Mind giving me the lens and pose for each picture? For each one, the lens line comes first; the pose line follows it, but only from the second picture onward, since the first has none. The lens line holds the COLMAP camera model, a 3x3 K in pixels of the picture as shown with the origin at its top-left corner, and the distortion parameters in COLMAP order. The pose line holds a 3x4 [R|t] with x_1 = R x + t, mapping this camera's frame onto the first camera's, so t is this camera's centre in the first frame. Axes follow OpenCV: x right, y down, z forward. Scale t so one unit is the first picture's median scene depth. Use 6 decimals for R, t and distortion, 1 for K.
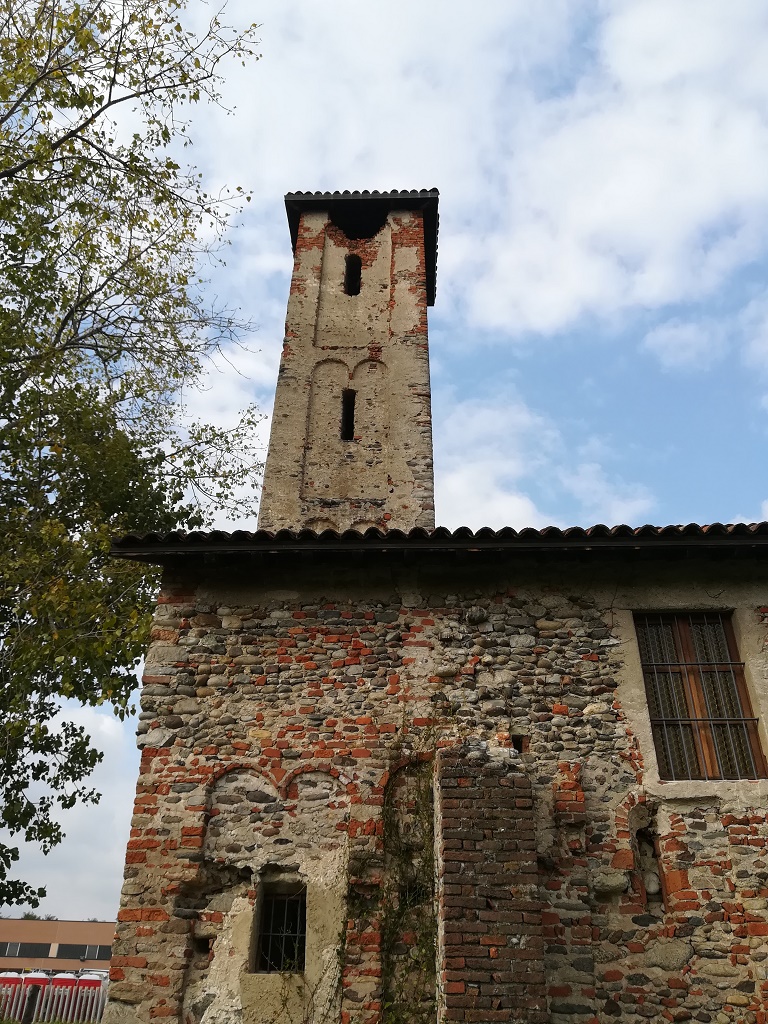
lens RADIAL K [[790.5, 0, 385.9], [0, 790.5, 504.6], [0, 0, 1]] dist [0.070597, -0.110358]
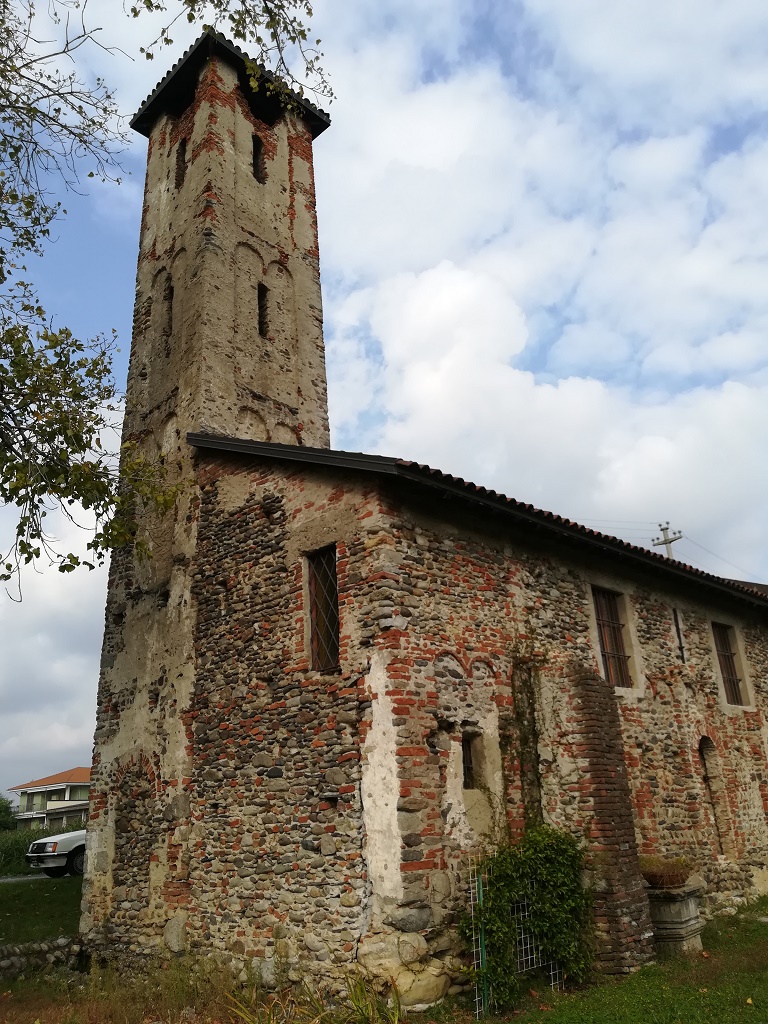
lens RADIAL K [[785.2, 0, 386.1], [0, 785.2, 497.9], [0, 0, 1]] dist [0.074226, -0.105381]
pose [[0.672564, 0.237351, 0.700944, -1.268766], [-0.350031, 0.936551, 0.018728, 0.088013], [-0.652025, -0.257947, 0.712971, 0.159219]]
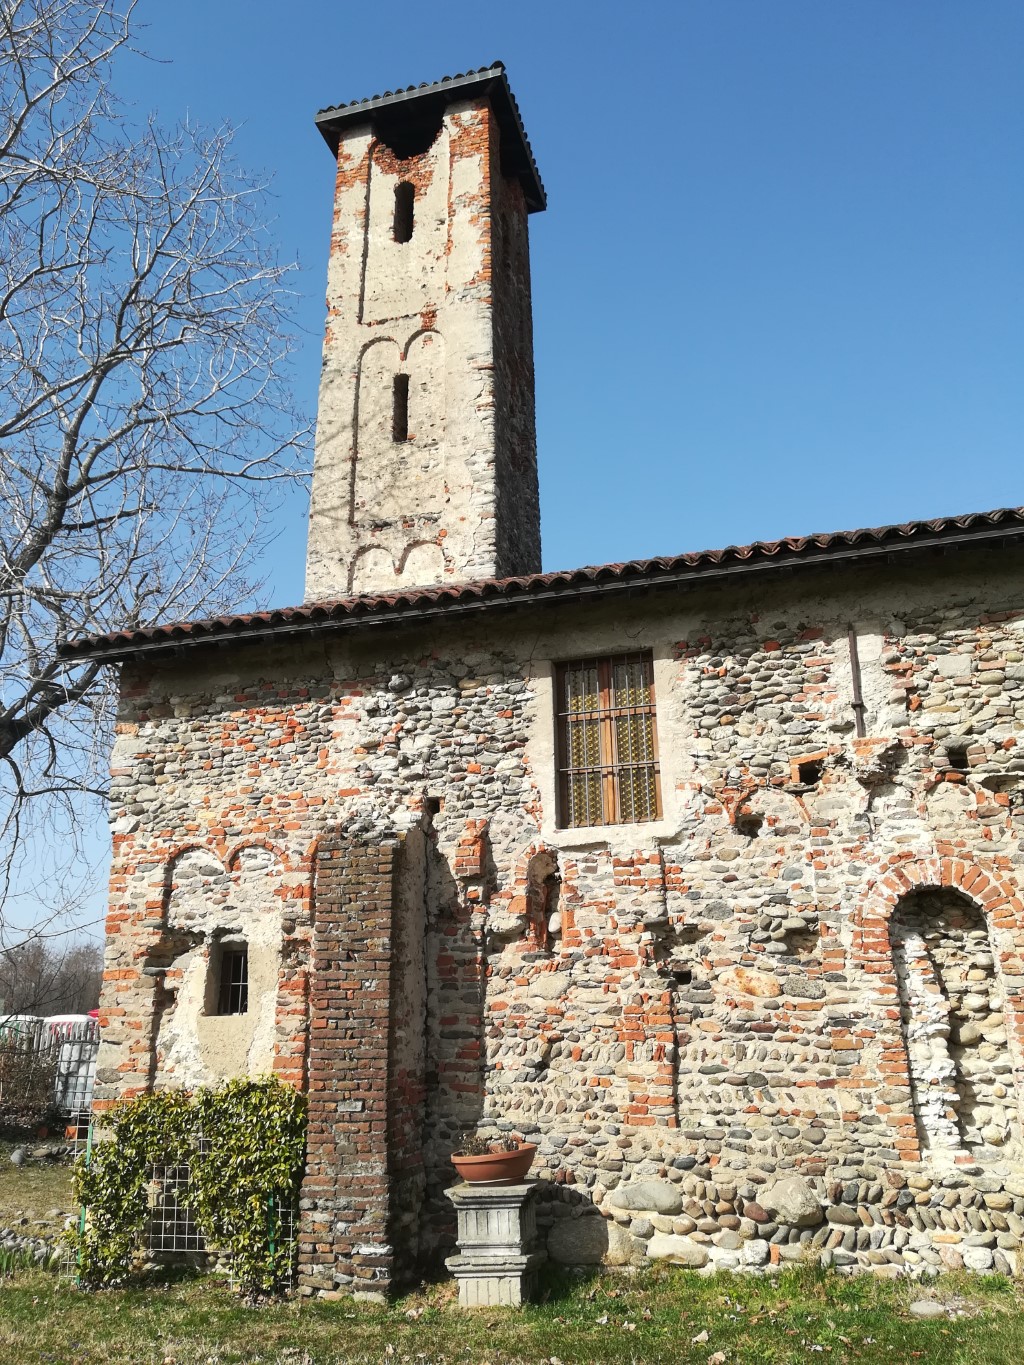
lens RADIAL K [[1053.8, 0, 514.5], [0, 1053.8, 672.6], [0, 0, 1]] dist [0.070597, -0.110358]
pose [[0.970523, -0.106794, -0.216058, 0.580314], [0.154897, 0.963192, 0.219699, -0.148999], [0.184643, -0.246689, 0.951342, -0.239190]]
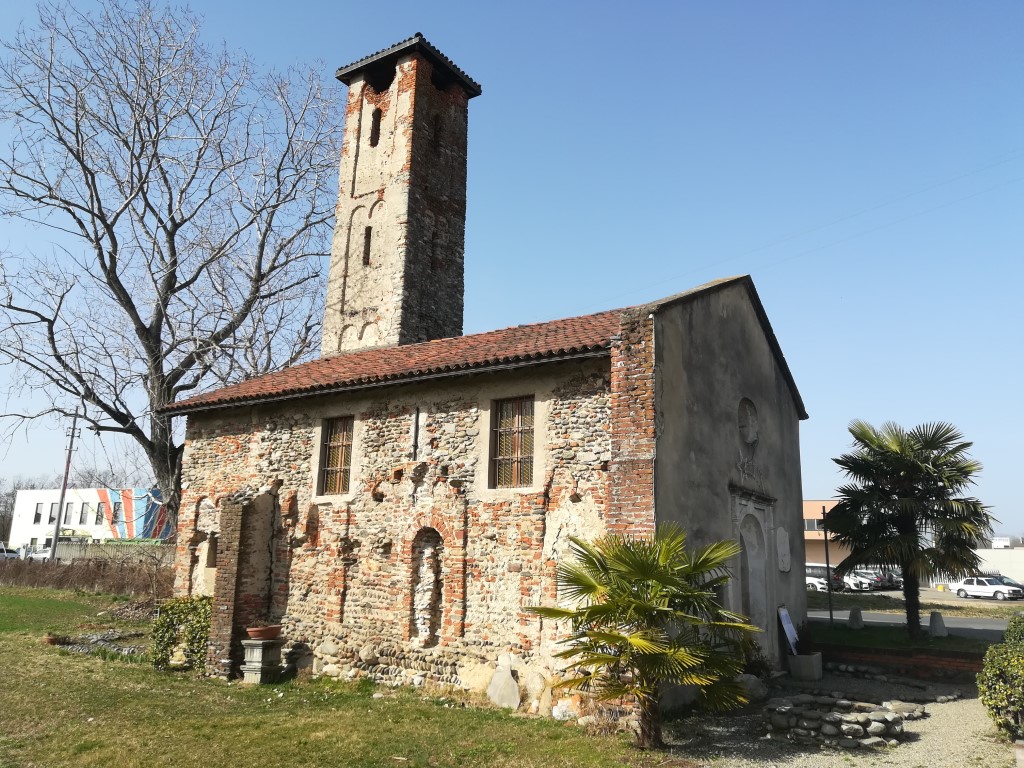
lens RADIAL K [[787.7, 0, 515.0], [0, 787.7, 370.1], [0, 0, 1]] dist [0.044670, -0.072557]
pose [[0.858138, -0.117550, -0.499781, 1.965225], [0.272079, 0.929630, 0.248516, -0.401070], [0.435399, -0.349241, 0.829734, -0.523094]]
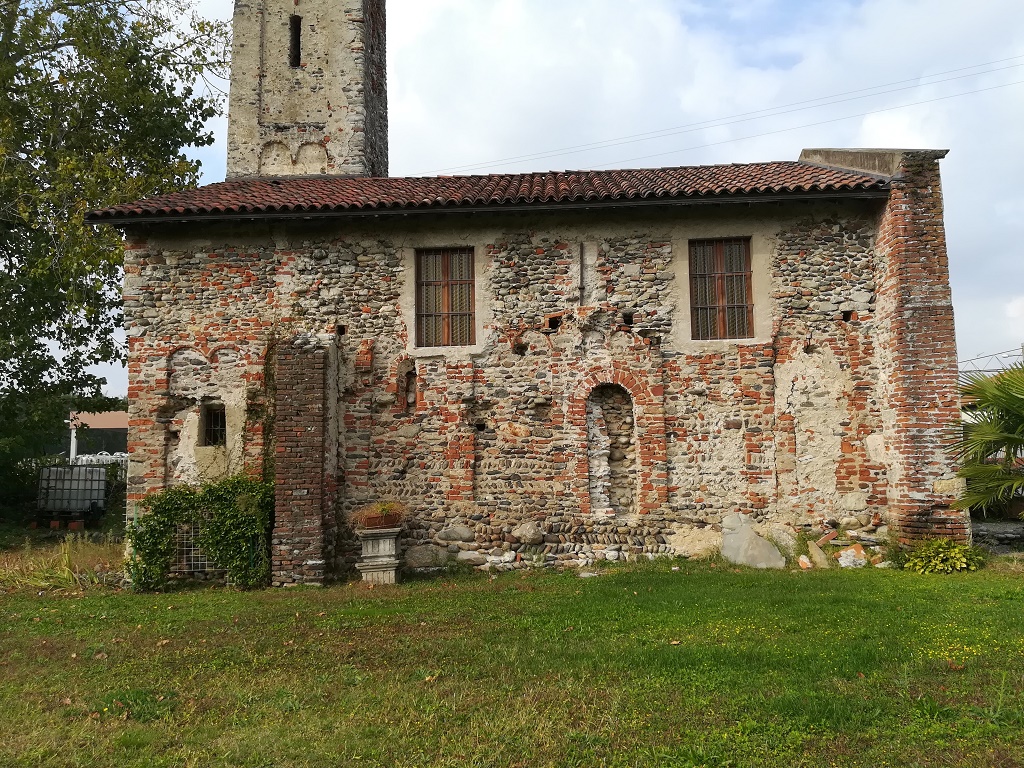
lens RADIAL K [[783.8, 0, 509.6], [0, 783.8, 370.7], [0, 0, 1]] dist [0.106447, -0.240065]
pose [[0.999456, -0.032958, -0.000836, 0.535536], [0.030050, 0.900265, 0.434305, -0.363816], [-0.013562, -0.434094, 0.900766, -0.615584]]
